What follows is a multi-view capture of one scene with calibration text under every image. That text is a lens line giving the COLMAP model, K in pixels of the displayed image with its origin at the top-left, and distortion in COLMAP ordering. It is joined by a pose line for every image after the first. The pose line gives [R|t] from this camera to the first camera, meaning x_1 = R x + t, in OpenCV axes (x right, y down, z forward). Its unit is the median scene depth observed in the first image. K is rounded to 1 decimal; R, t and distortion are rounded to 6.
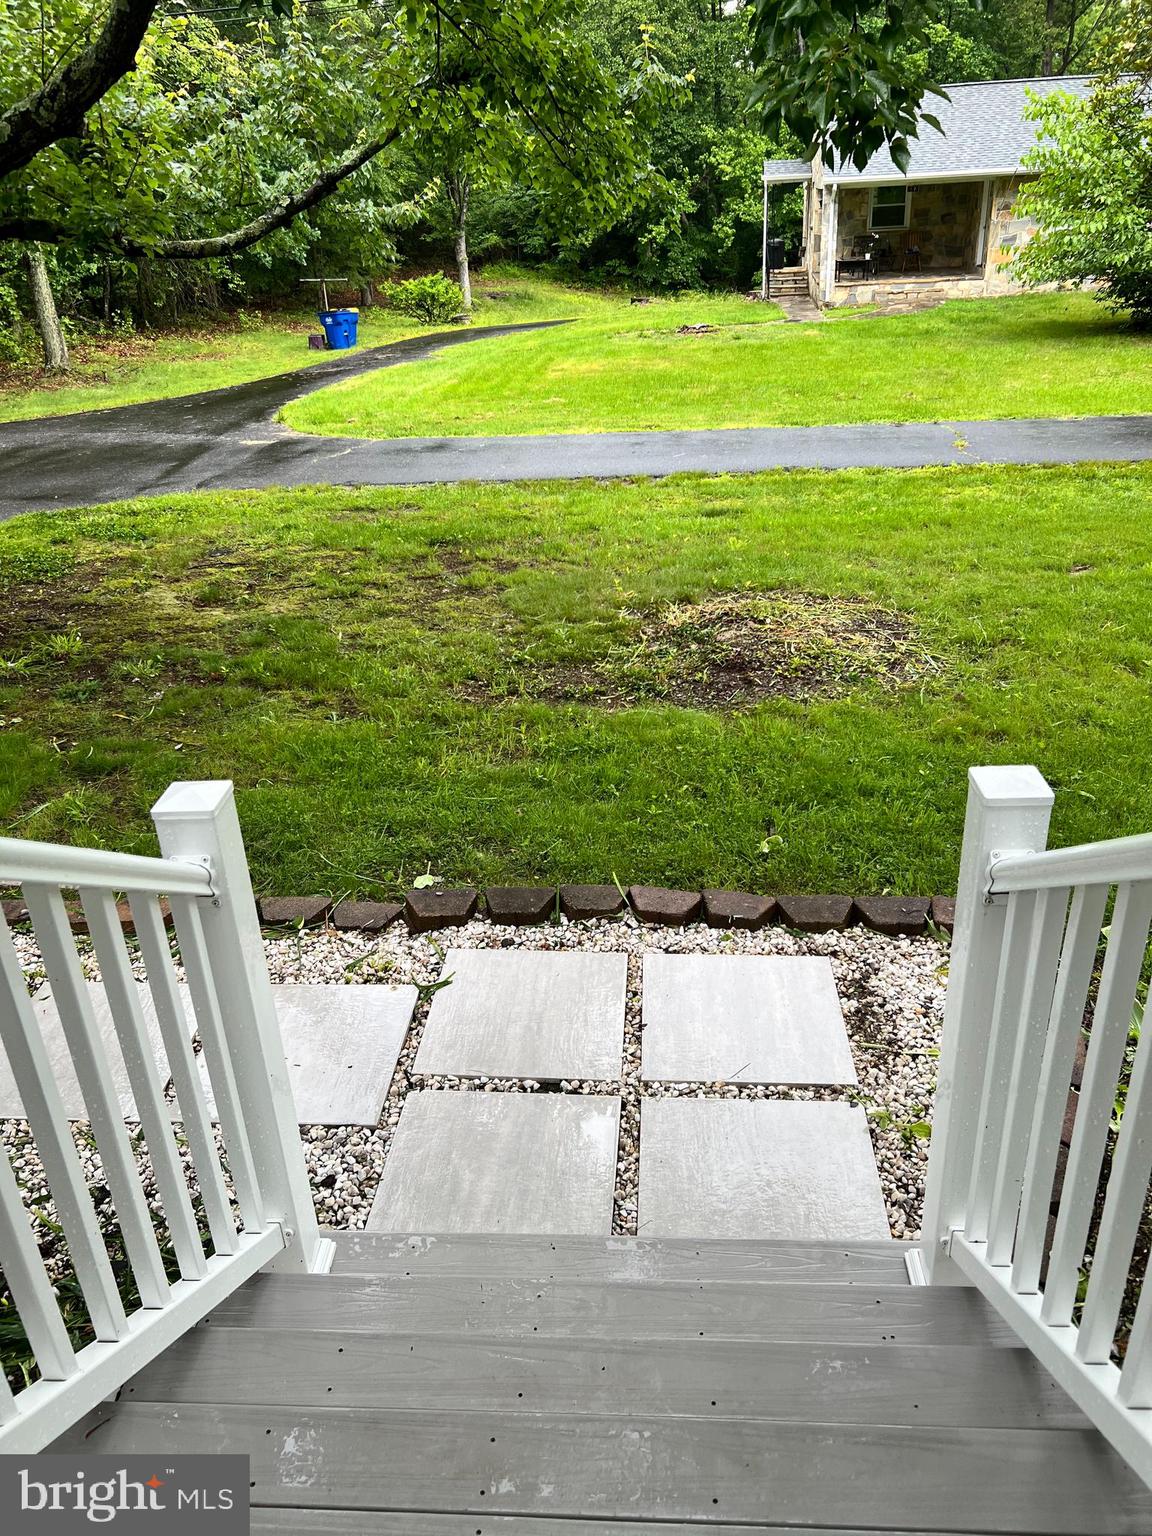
lens RADIAL K [[1158.1, 0, 578.0], [0, 1158.1, 745.2], [0, 0, 1]] dist [0.056567, -0.063369]
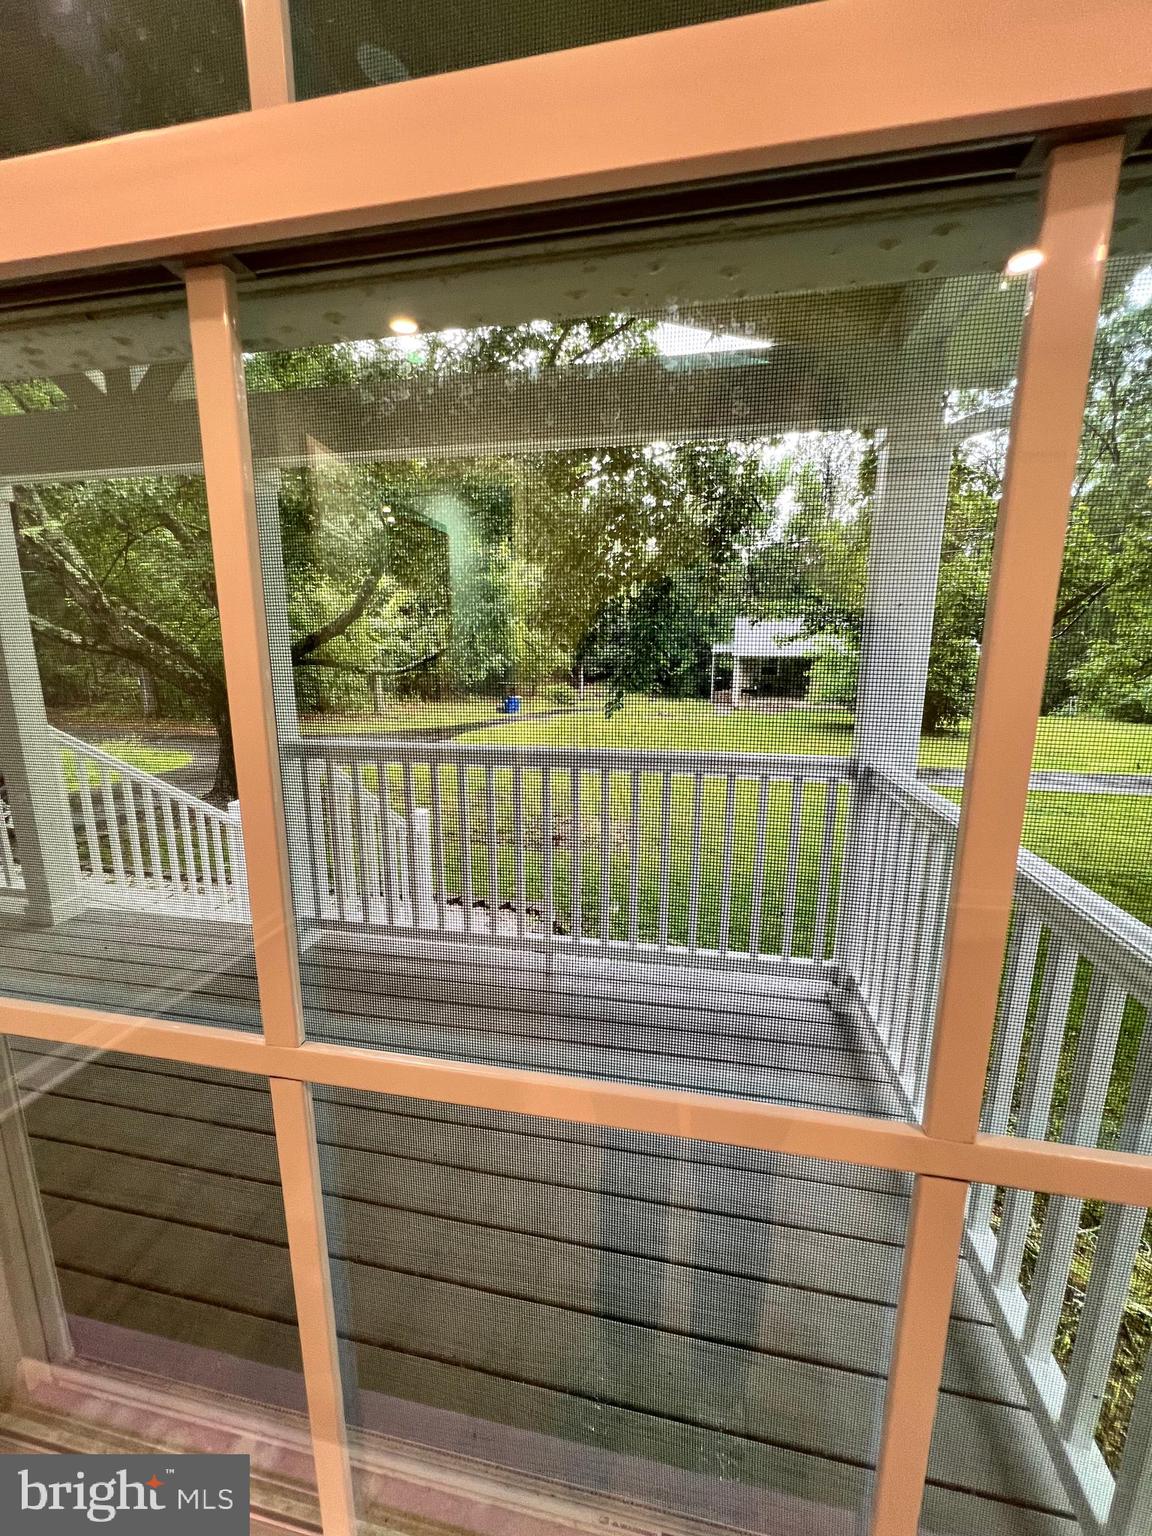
lens RADIAL K [[620.2, 0, 581.8], [0, 620.2, 775.0], [0, 0, 1]] dist [-0.000120, -0.000141]
pose [[0.988487, 0.077410, -0.130008, 0.367770], [-0.105759, 0.967954, -0.227771, 0.096212], [0.108210, 0.238899, 0.964996, -0.320819]]
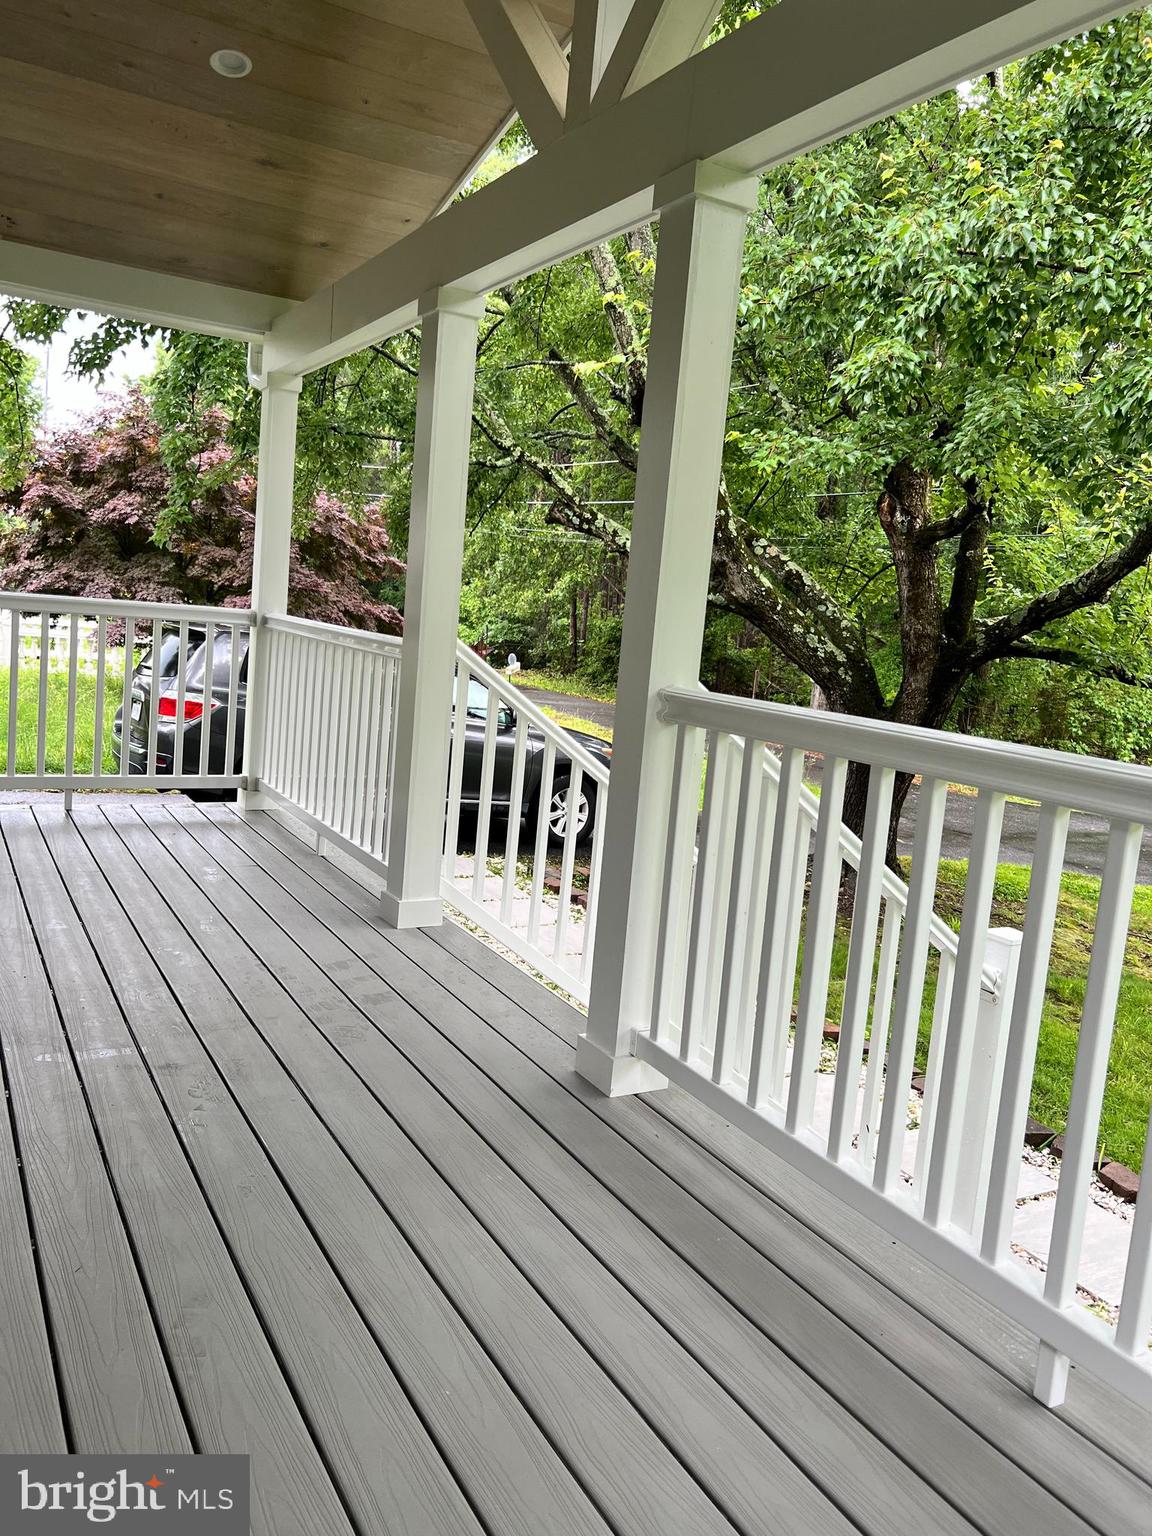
lens RADIAL K [[1158.1, 0, 561.6], [0, 1158.1, 755.7], [0, 0, 1]] dist [0.056567, -0.063369]
pose [[0.532517, 0.196152, -0.823377, 0.423386], [-0.462560, 0.882108, -0.089016, 0.078195], [0.708847, 0.428264, 0.560469, -0.186880]]
